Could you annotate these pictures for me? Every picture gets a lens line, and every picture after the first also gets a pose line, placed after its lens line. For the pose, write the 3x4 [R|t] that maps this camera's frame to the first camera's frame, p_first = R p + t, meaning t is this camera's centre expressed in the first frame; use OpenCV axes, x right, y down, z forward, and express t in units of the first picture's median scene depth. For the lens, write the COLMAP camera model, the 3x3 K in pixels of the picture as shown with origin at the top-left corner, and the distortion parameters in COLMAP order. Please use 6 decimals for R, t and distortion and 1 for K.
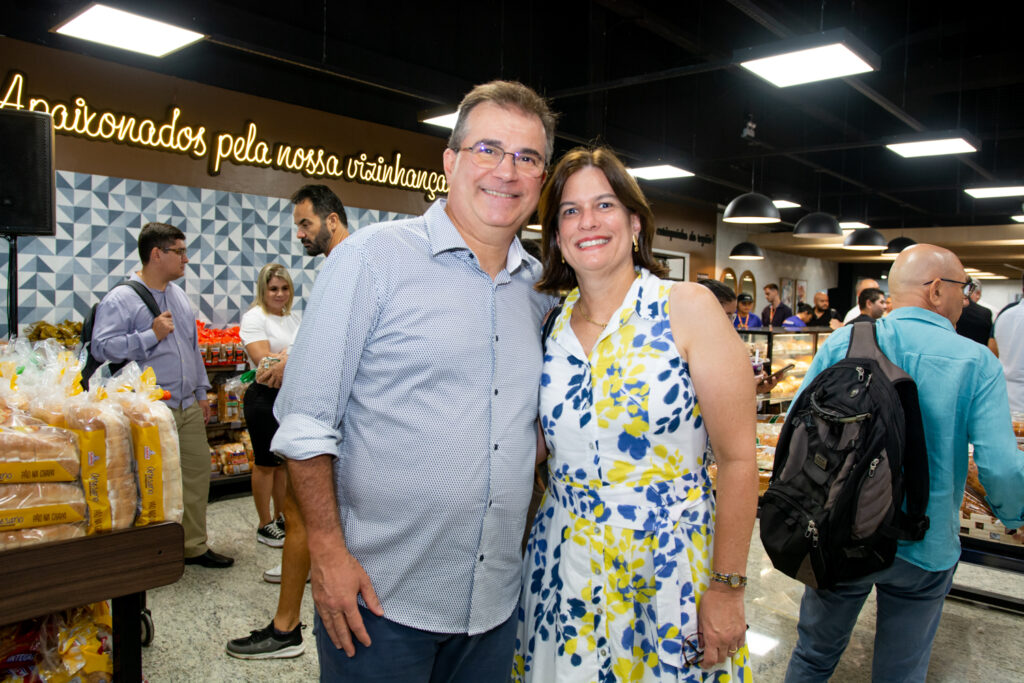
lens RADIAL K [[807.9, 0, 512.0], [0, 807.9, 341.5], [0, 0, 1]] dist [-0.088356, 0.078497]
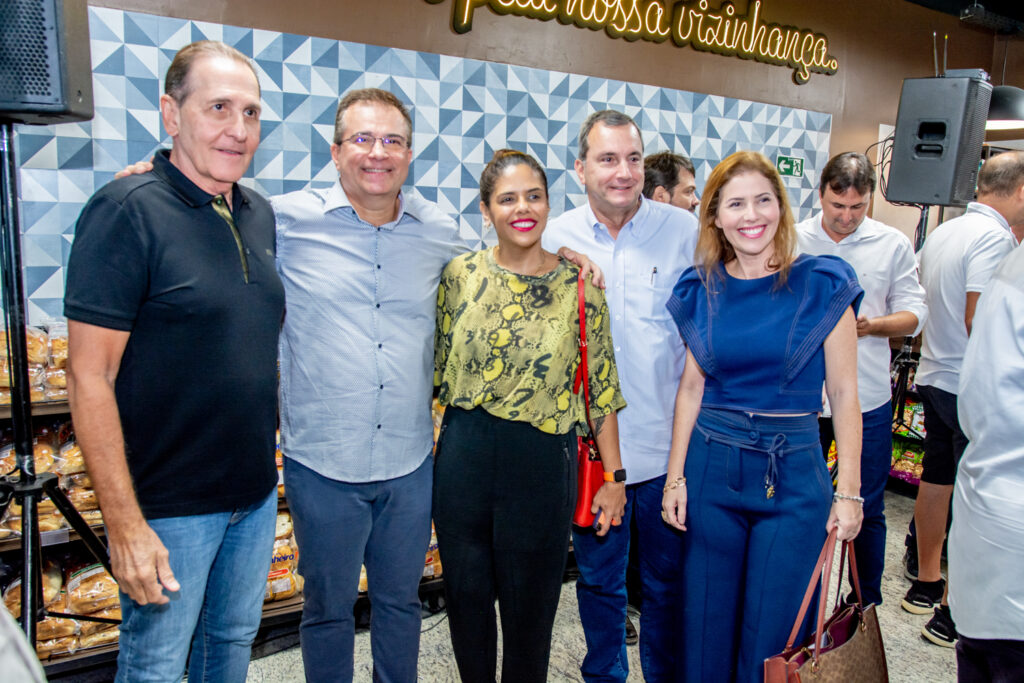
lens RADIAL K [[807.9, 0, 512.0], [0, 807.9, 341.5], [0, 0, 1]] dist [-0.088356, 0.078497]
pose [[0.954134, 0.044032, -0.296123, -0.155227], [-0.017290, 0.995579, 0.092326, -0.038918], [0.298879, -0.082971, 0.950677, 0.435355]]
